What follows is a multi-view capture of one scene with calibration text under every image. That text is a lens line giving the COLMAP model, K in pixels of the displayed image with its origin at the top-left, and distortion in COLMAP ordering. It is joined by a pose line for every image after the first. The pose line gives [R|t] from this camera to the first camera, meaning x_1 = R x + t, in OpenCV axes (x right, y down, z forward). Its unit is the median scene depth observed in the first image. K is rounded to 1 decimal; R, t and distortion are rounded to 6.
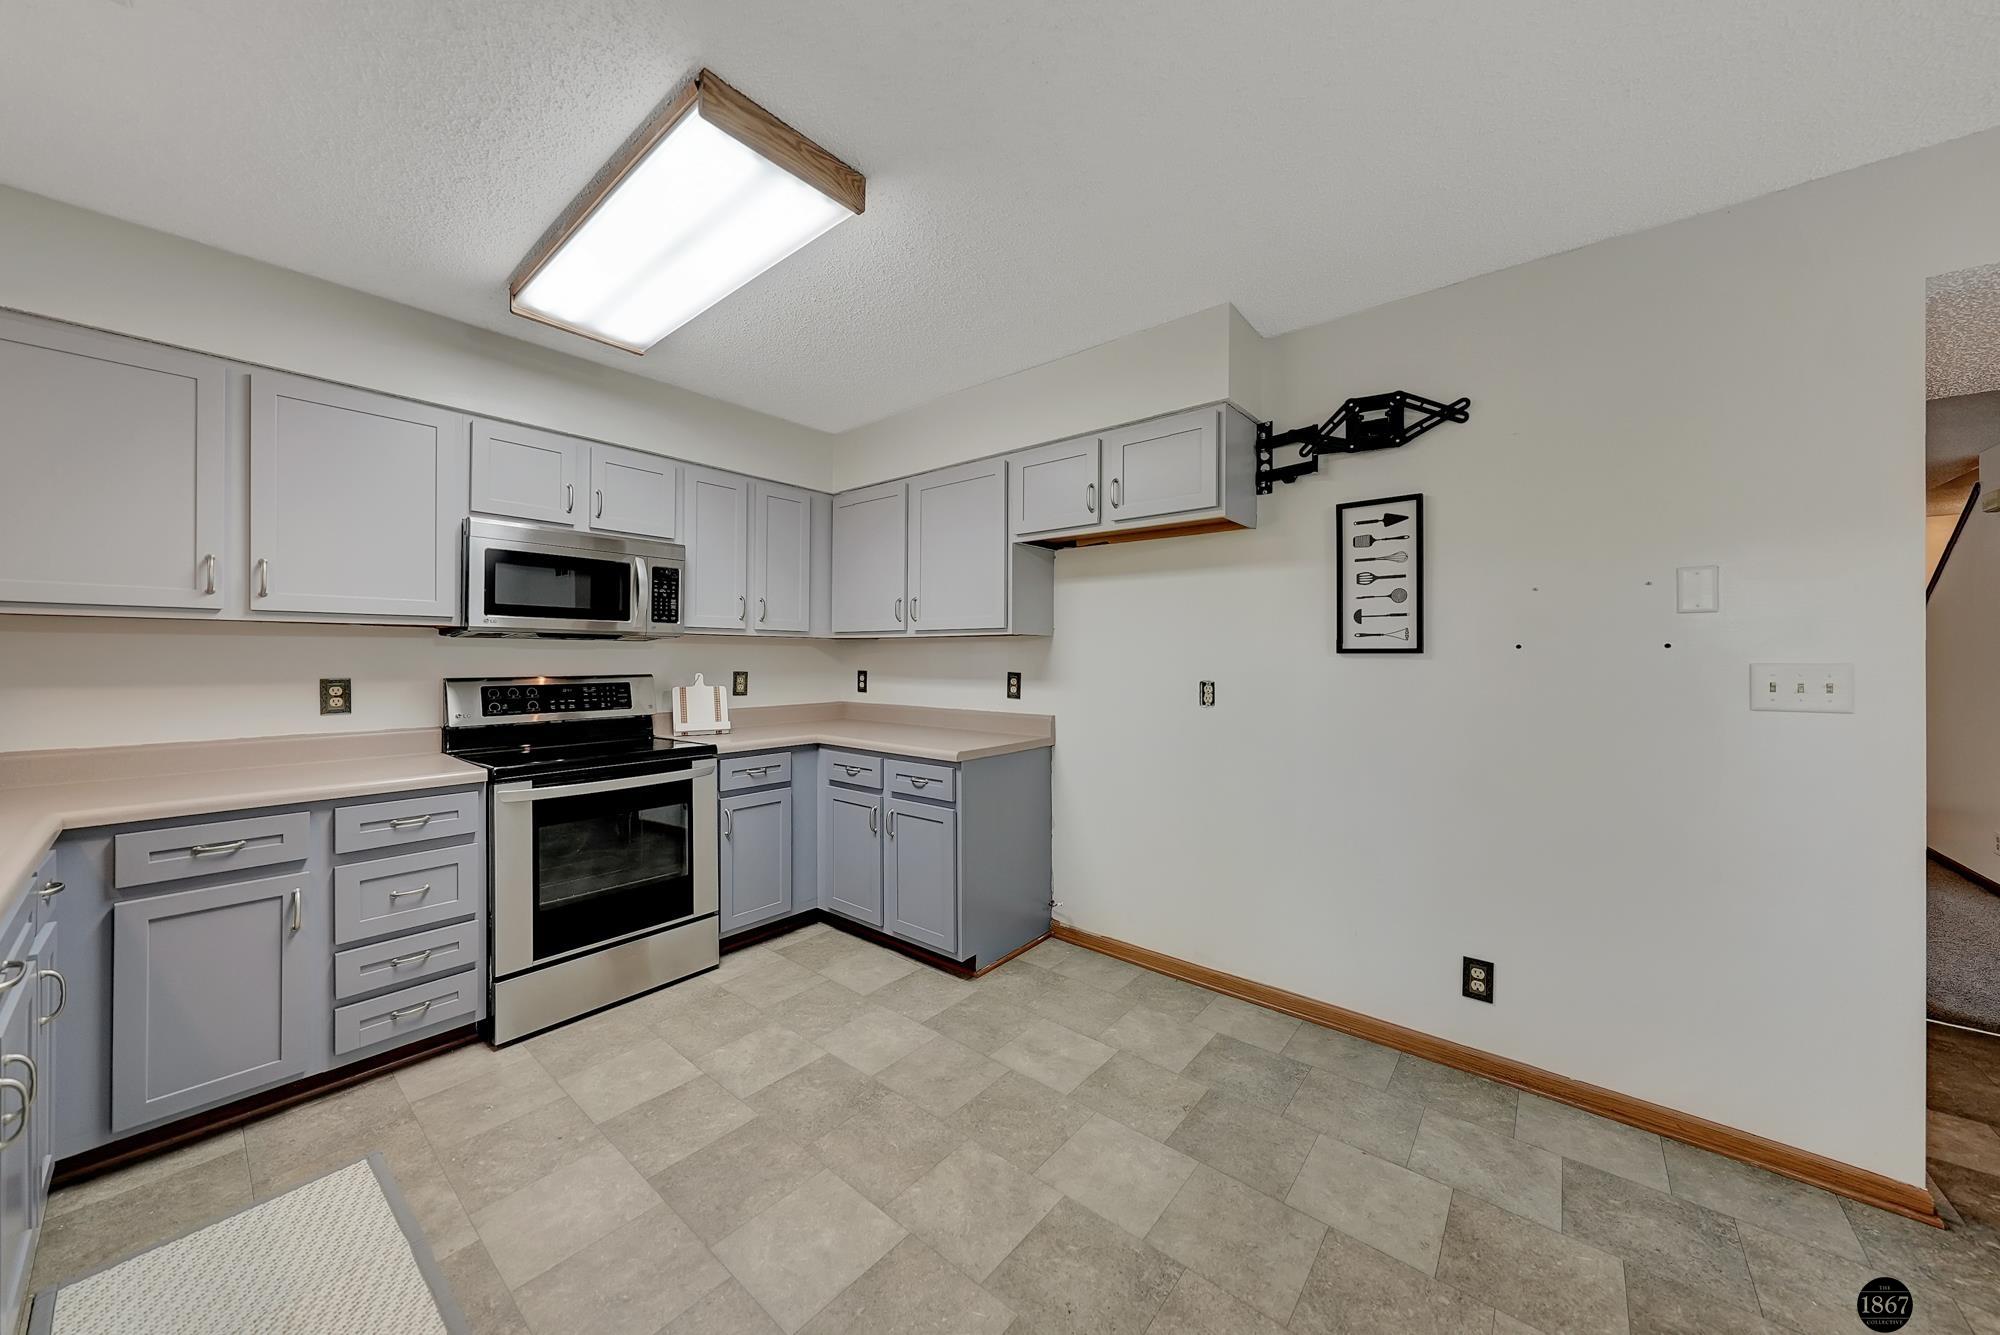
lens RADIAL K [[688.0, 0, 1000.2], [0, 688.0, 655.1], [0, 0, 1]] dist [0.000094, 0.000234]
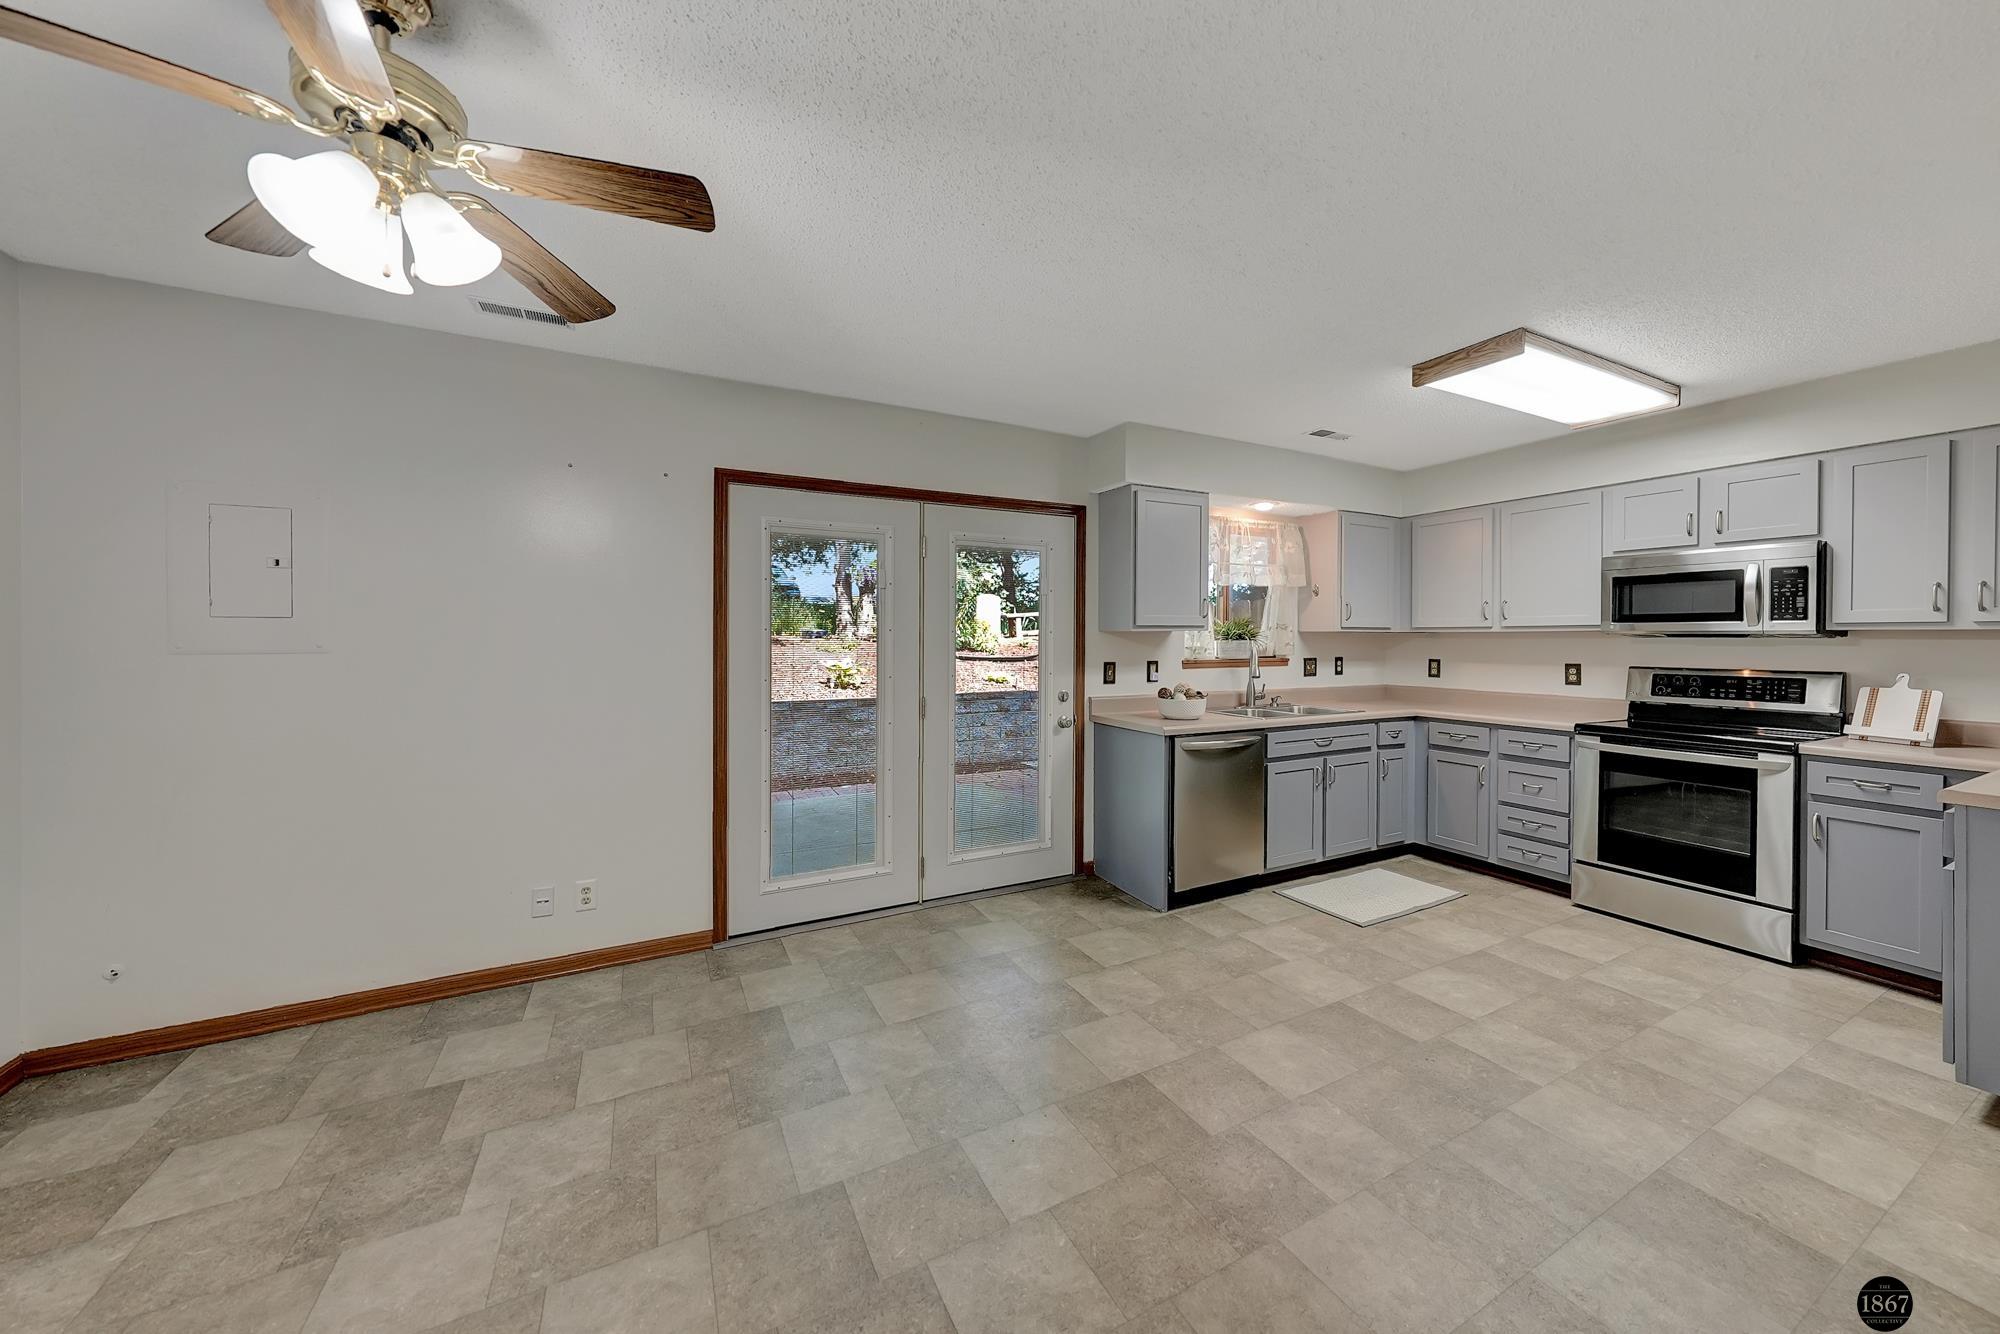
lens RADIAL K [[697.4, 0, 1013.4], [0, 697.4, 643.4], [0, 0, 1]] dist [-0.002407, 0.000100]
pose [[-0.385839, -0.002175, -0.922564, 1.152678], [-0.006442, 0.999979, 0.000336, -0.006951], [0.922544, 0.006073, -0.385845, 0.425307]]
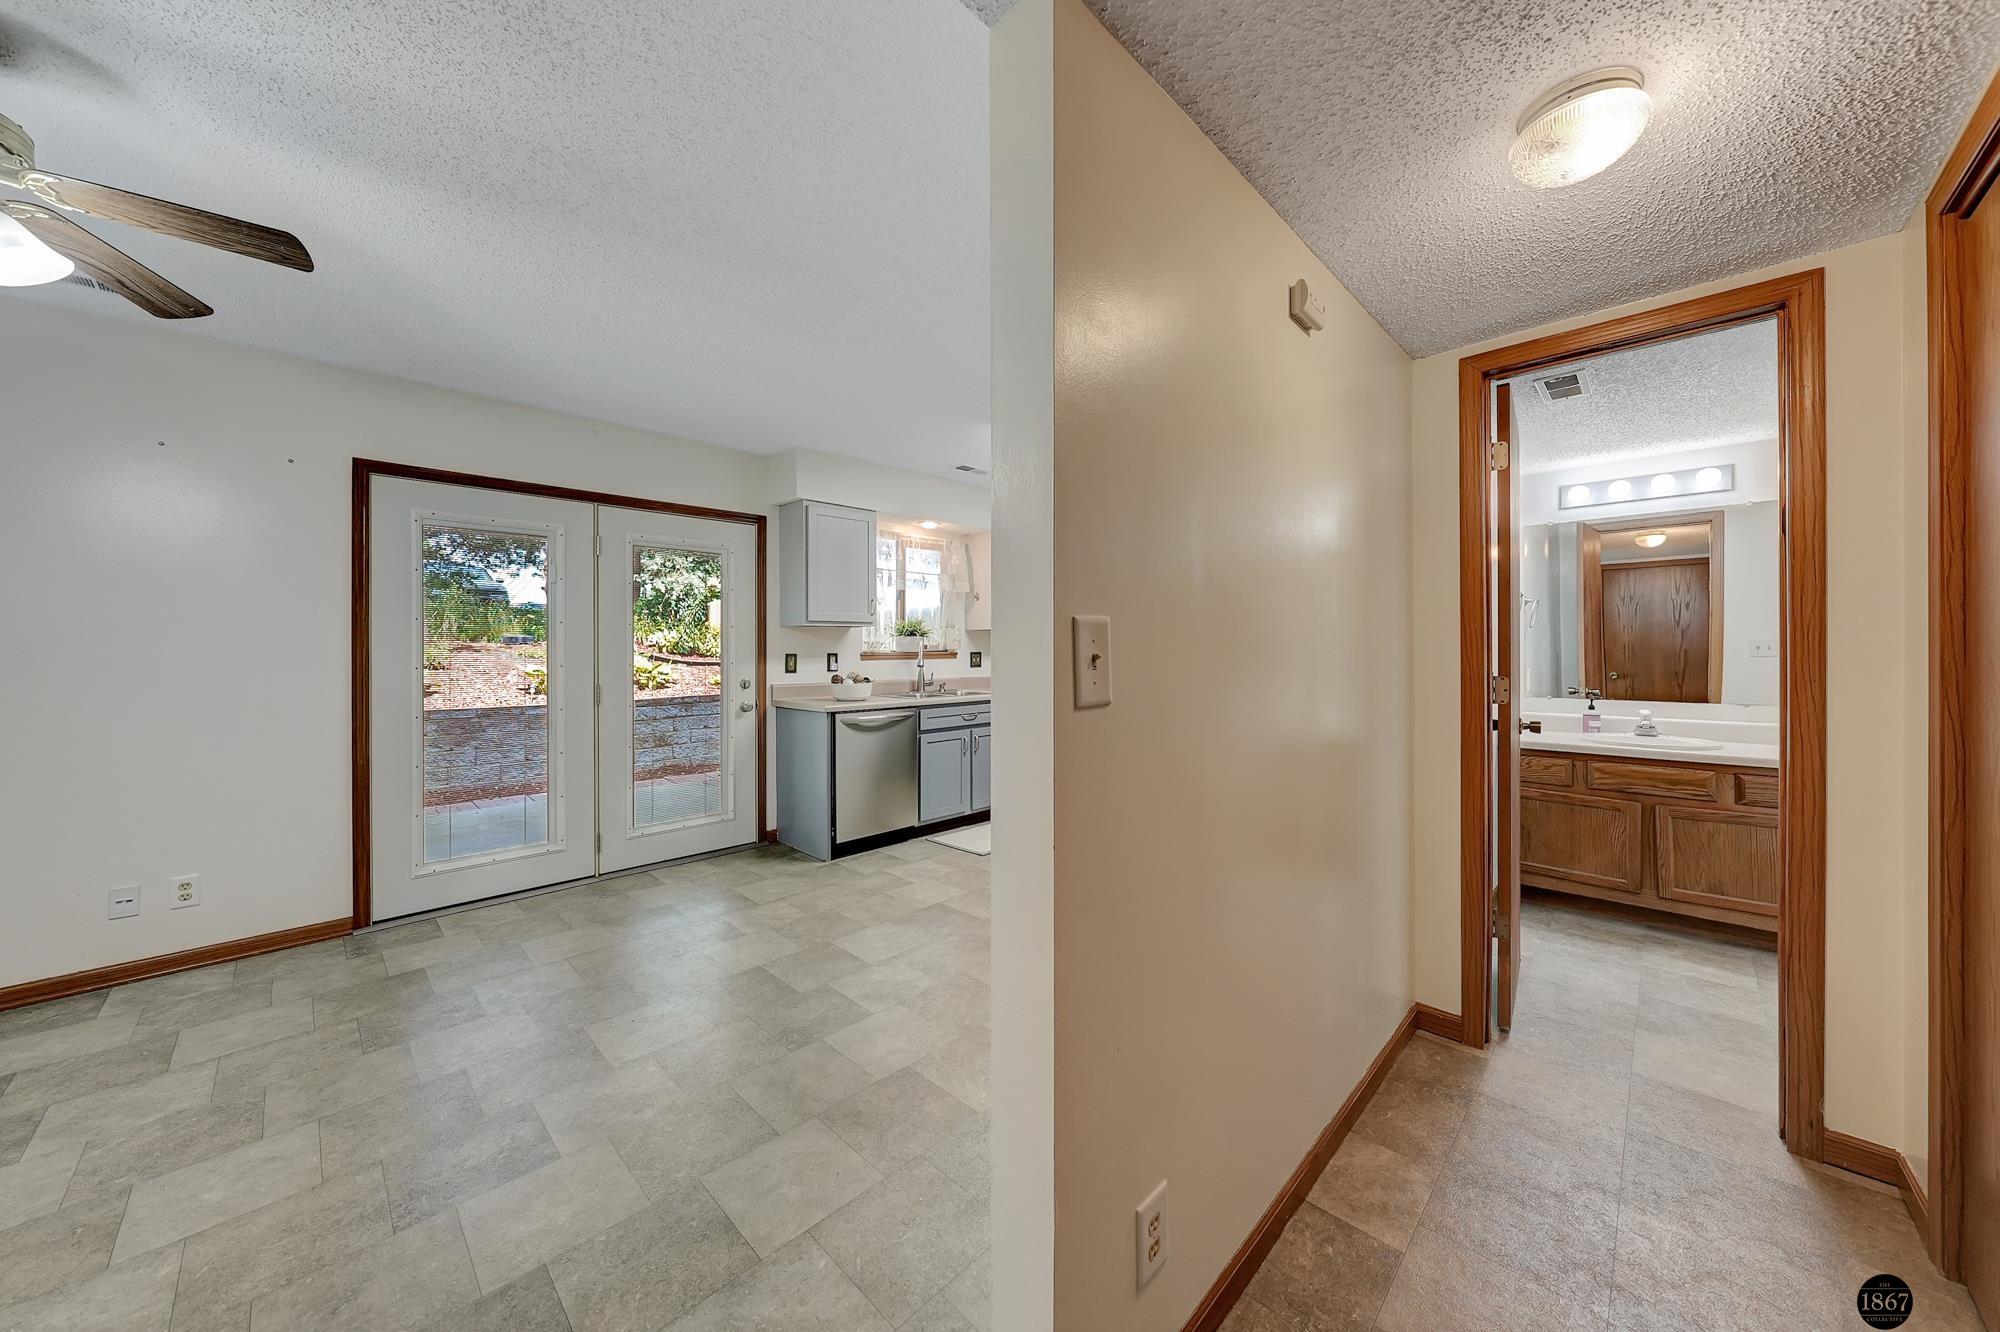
lens RADIAL K [[688.0, 0, 1000.2], [0, 688.0, 653.6], [0, 0, 1]] dist [0.000094, 0.000234]
pose [[-0.082872, -0.002913, -0.996556, 1.356072], [0.000836, 0.999995, -0.002992, 0.043343], [0.996560, -0.001081, -0.082870, 0.727928]]
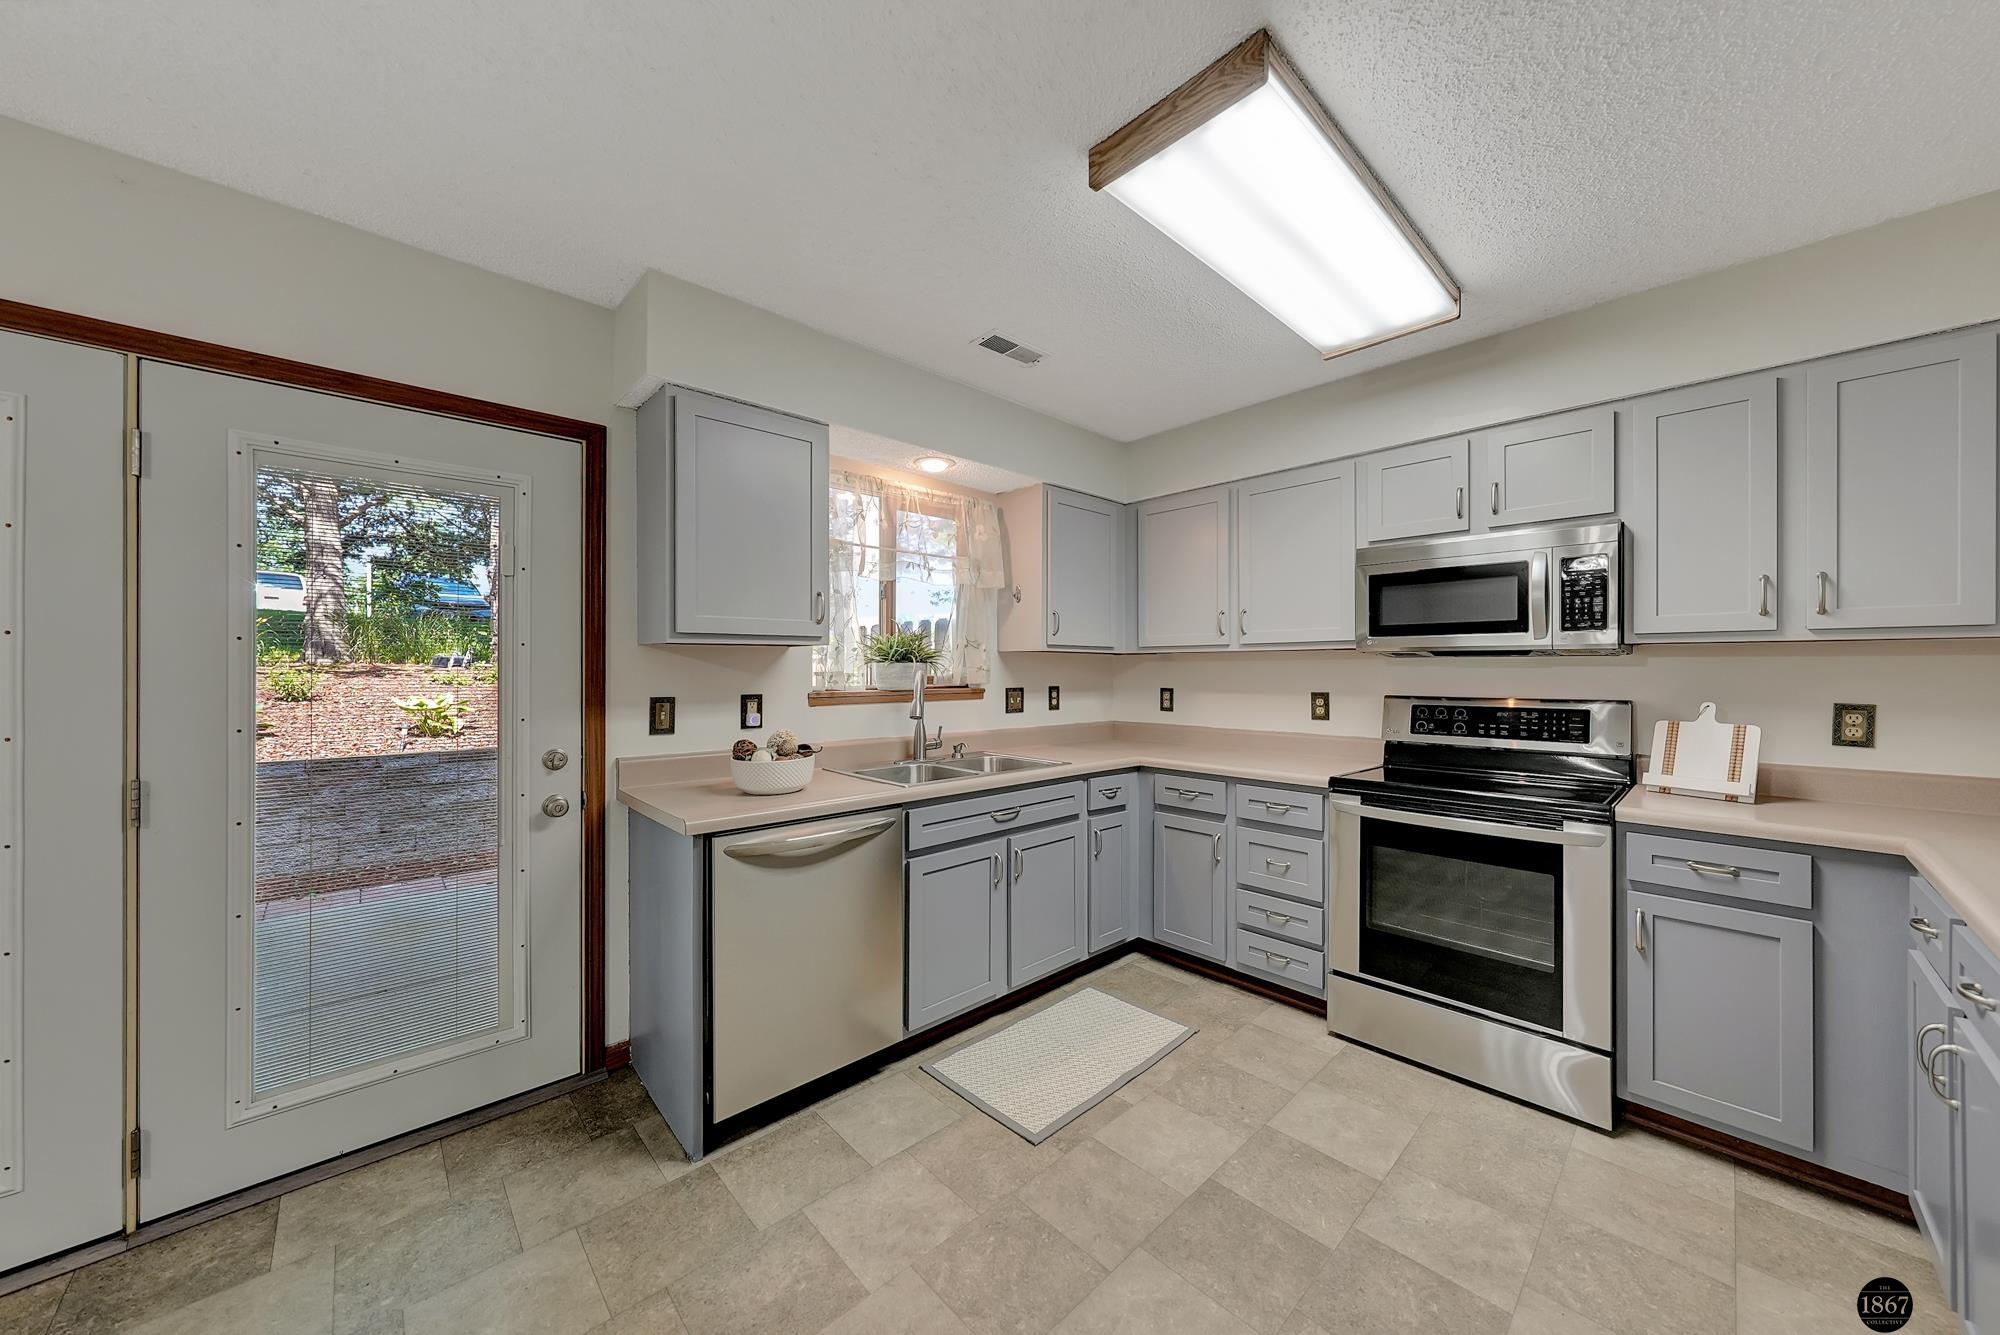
lens RADIAL K [[690.1, 0, 1000.0], [0, 690.1, 667.5], [0, 0, 1]] dist [-0.003198, -0.000028]
pose [[-0.126583, -0.011940, -0.991884, 0.413071], [-0.002872, 0.999928, -0.011671, 0.004331], [0.991952, 0.001371, -0.126608, 0.596826]]
